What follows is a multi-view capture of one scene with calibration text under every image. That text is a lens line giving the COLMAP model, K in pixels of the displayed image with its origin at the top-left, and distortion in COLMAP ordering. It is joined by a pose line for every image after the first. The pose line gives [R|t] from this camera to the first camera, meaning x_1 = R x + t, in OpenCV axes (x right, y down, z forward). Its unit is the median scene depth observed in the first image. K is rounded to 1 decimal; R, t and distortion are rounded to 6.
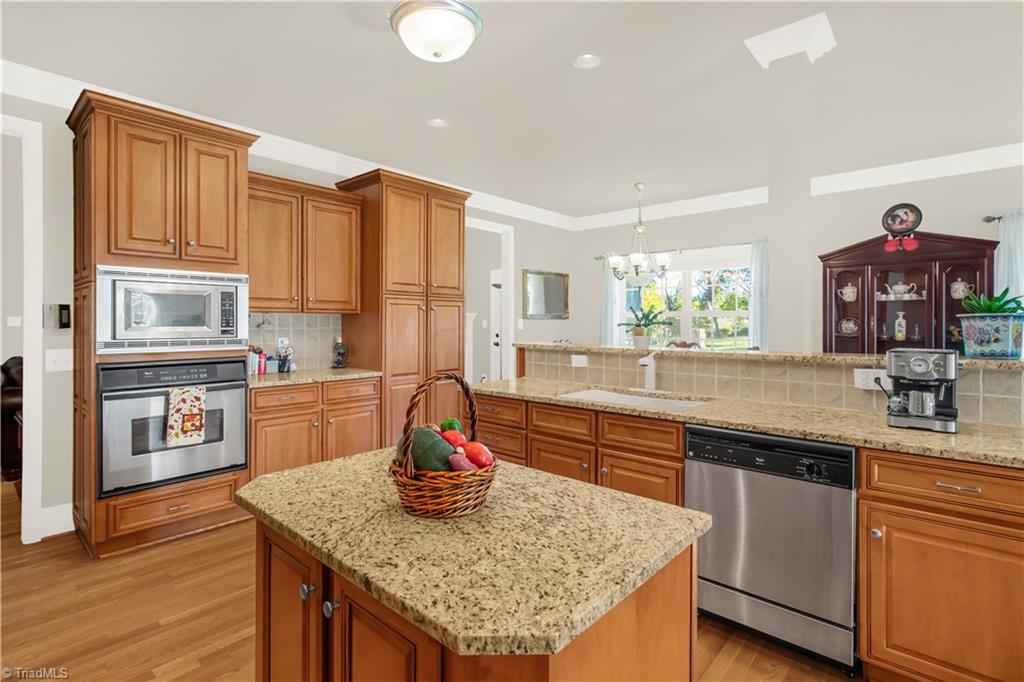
lens RADIAL K [[496.2, 0, 512.0], [0, 496.2, 341.0], [0, 0, 1]] dist [-0.017069, -0.000149]
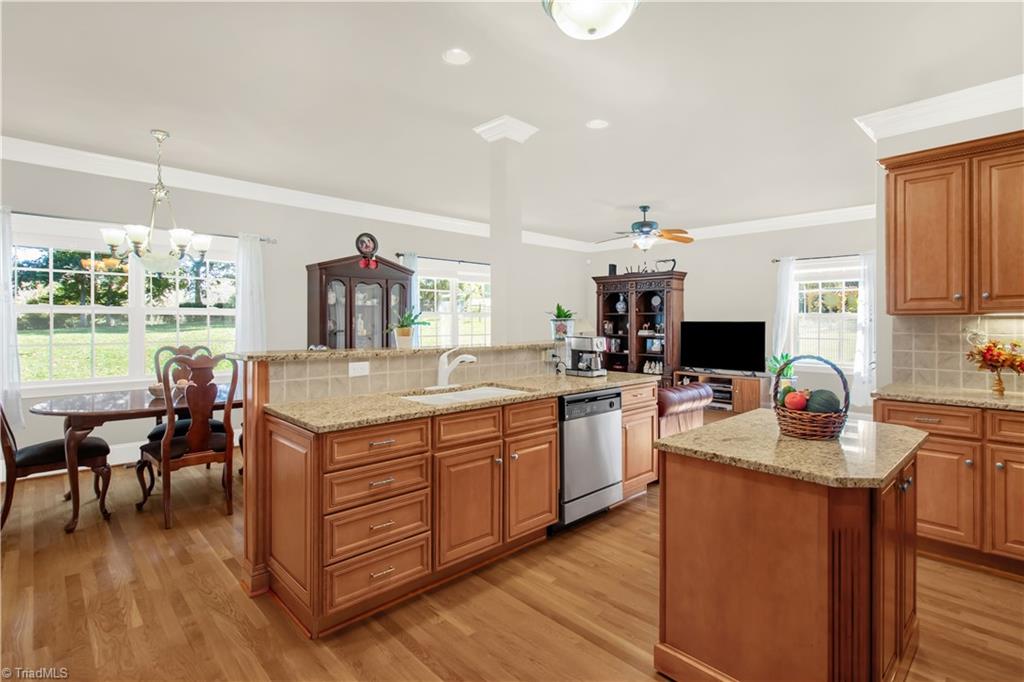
lens RADIAL K [[492.0, 0, 512.1], [0, 492.0, 328.4], [0, 0, 1]] dist [0.012356, -0.000175]
pose [[0.070411, -0.013222, 0.997430, -0.676393], [0.032995, 0.999396, 0.010919, -0.029111], [-0.996972, 0.032142, 0.070805, 0.671774]]
